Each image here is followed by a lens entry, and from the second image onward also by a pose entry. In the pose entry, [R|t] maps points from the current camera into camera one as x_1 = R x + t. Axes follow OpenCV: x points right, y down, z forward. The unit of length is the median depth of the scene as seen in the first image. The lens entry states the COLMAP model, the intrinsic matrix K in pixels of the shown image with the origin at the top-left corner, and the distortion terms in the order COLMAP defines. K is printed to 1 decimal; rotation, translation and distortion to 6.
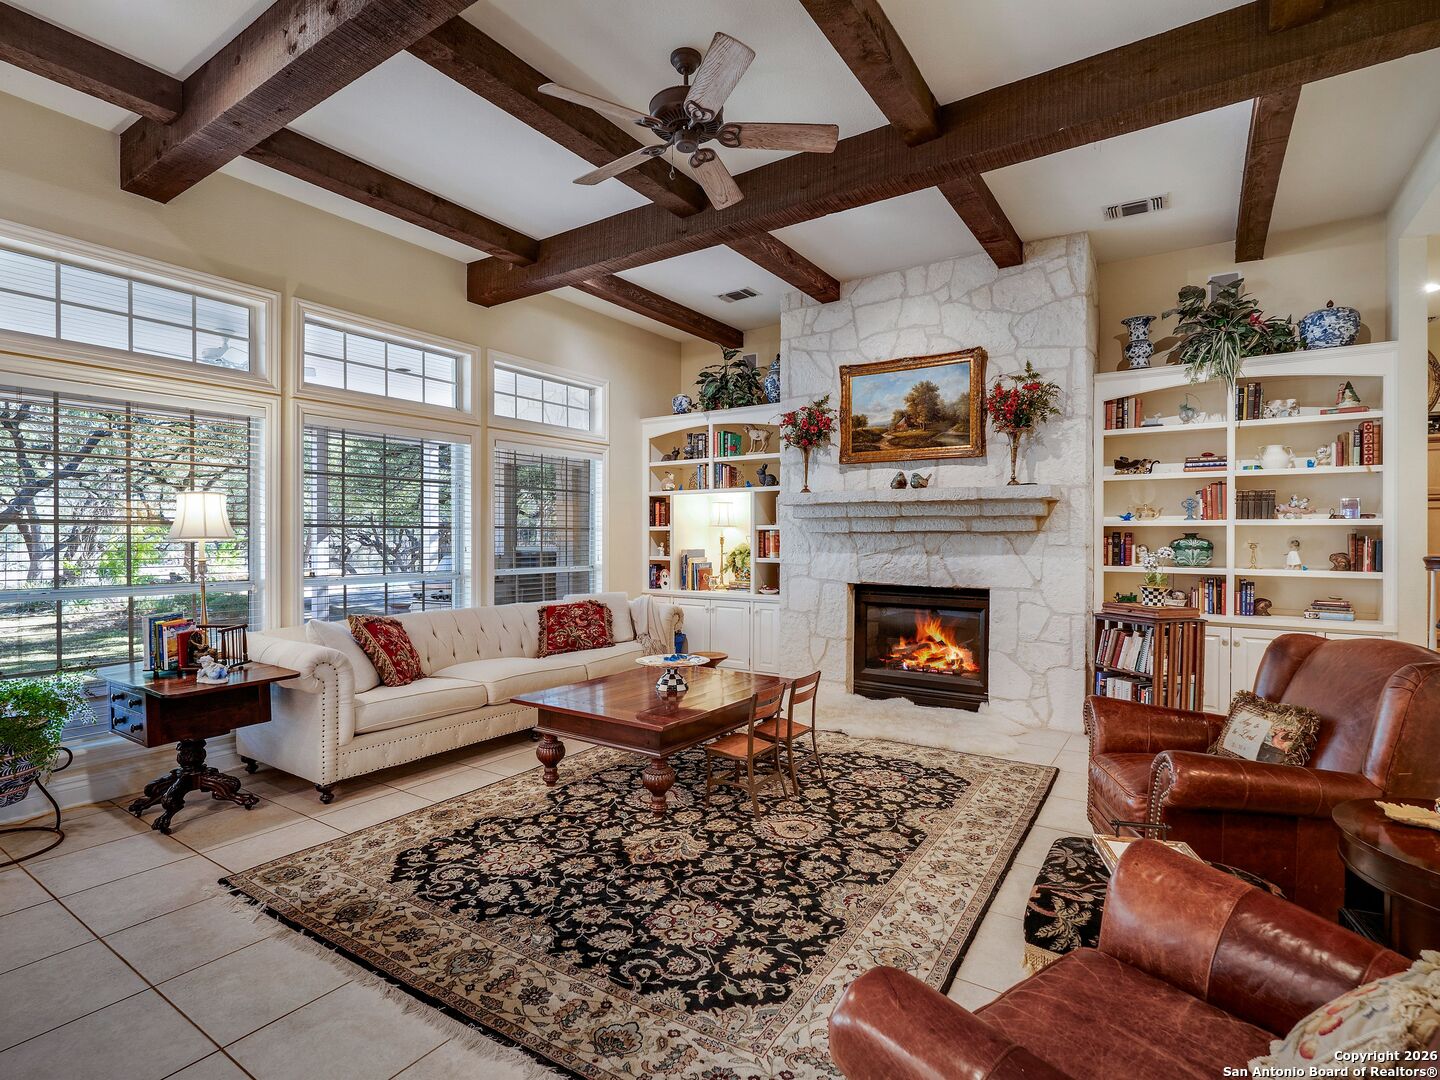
lens RADIAL K [[724.5, 0, 716.6], [0, 724.5, 534.4], [0, 0, 1]] dist [-0.003458, -0.000032]
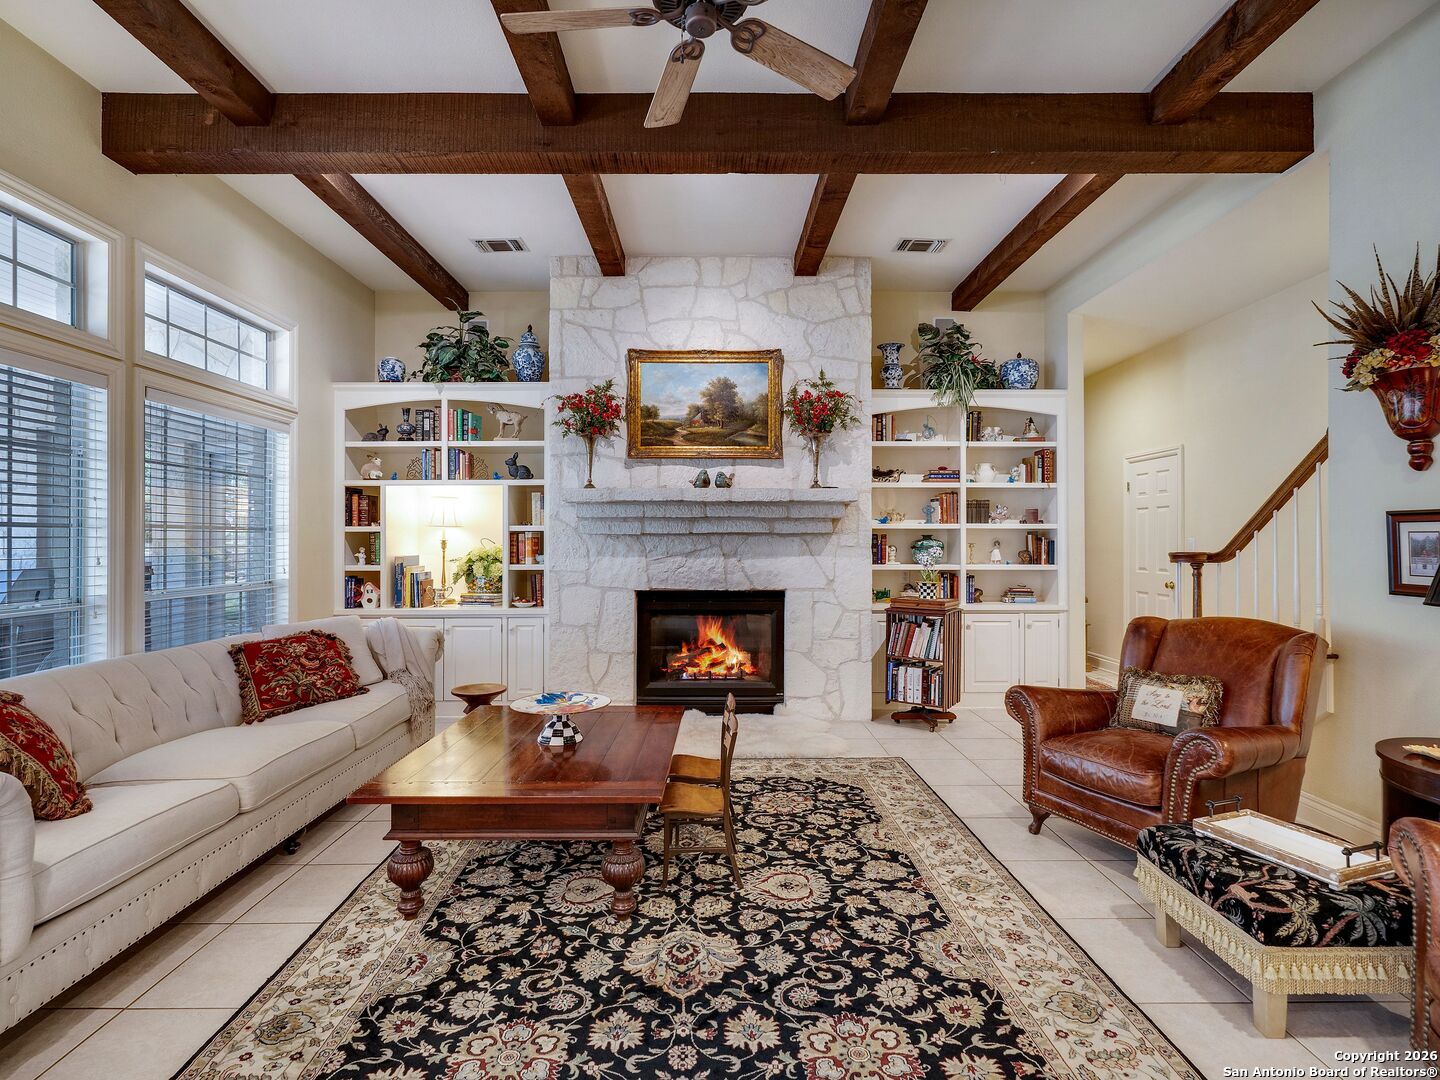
lens RADIAL K [[724.5, 0, 716.6], [0, 724.5, 534.4], [0, 0, 1]] dist [-0.003458, -0.000032]
pose [[0.825097, 0.000760, 0.564991, -0.283055], [0.001242, 0.999994, -0.003158, 0.000503], [-0.564990, 0.003307, 0.825091, 0.227255]]
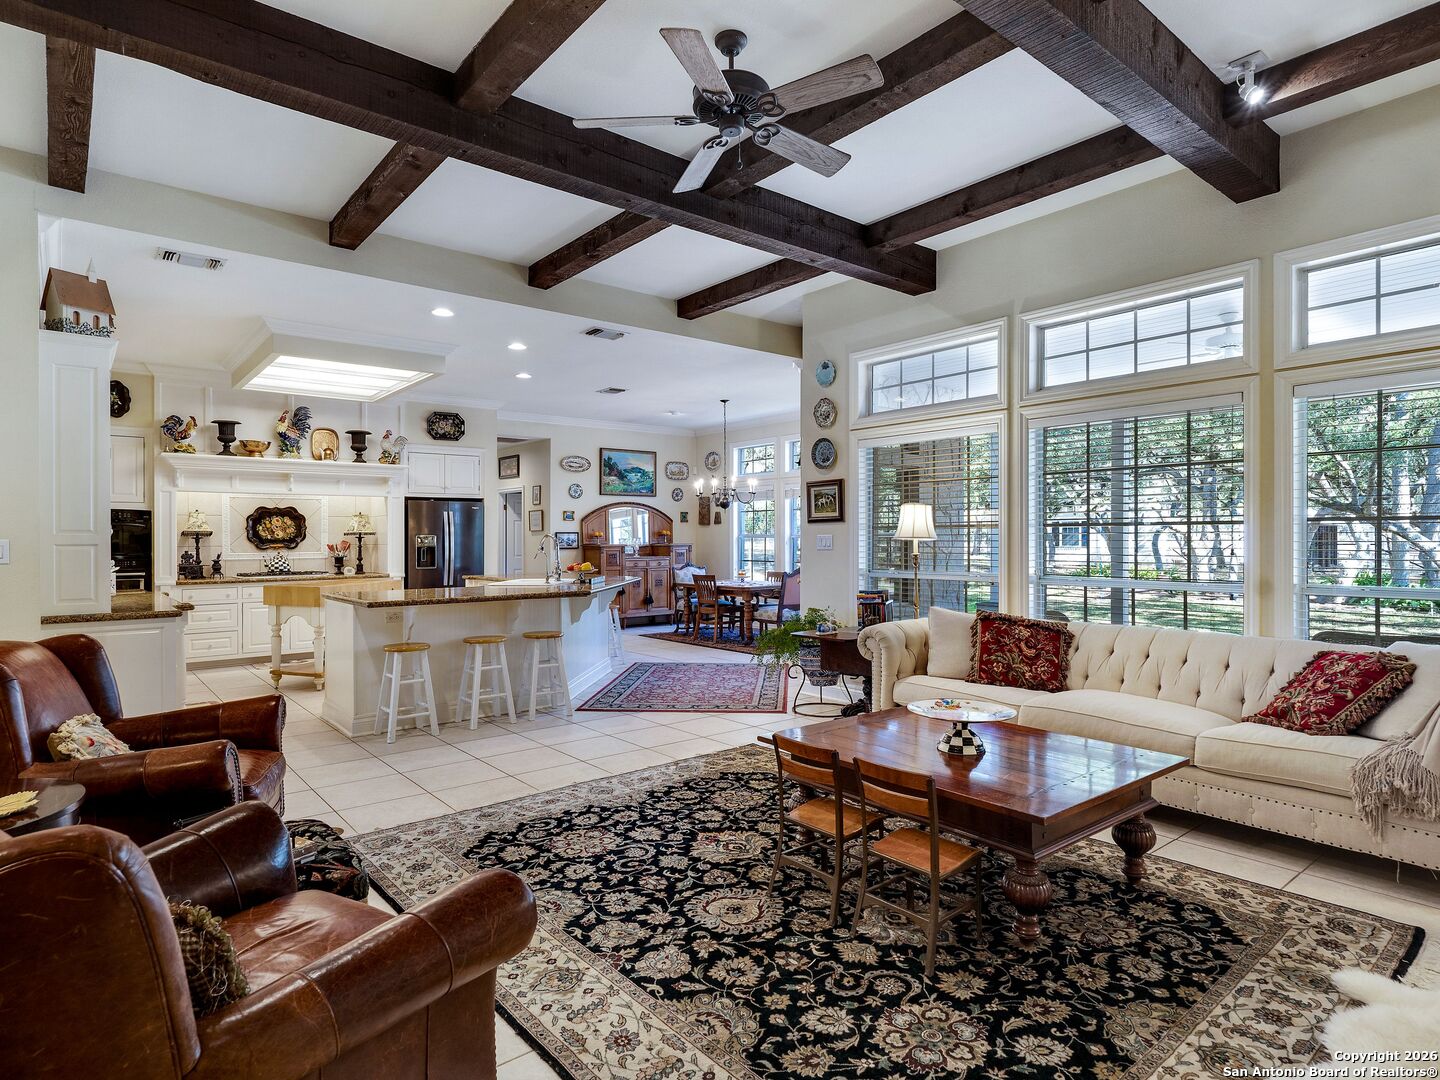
lens RADIAL K [[795.7, 0, 705.6], [0, 795.7, 540.1], [0, 0, 1]] dist [-0.002573, -0.000114]
pose [[-0.295809, 0.001661, -0.955246, 0.604400], [0.009144, 0.999958, -0.001093, 0.004815], [0.955203, -0.009058, -0.295811, 0.794233]]
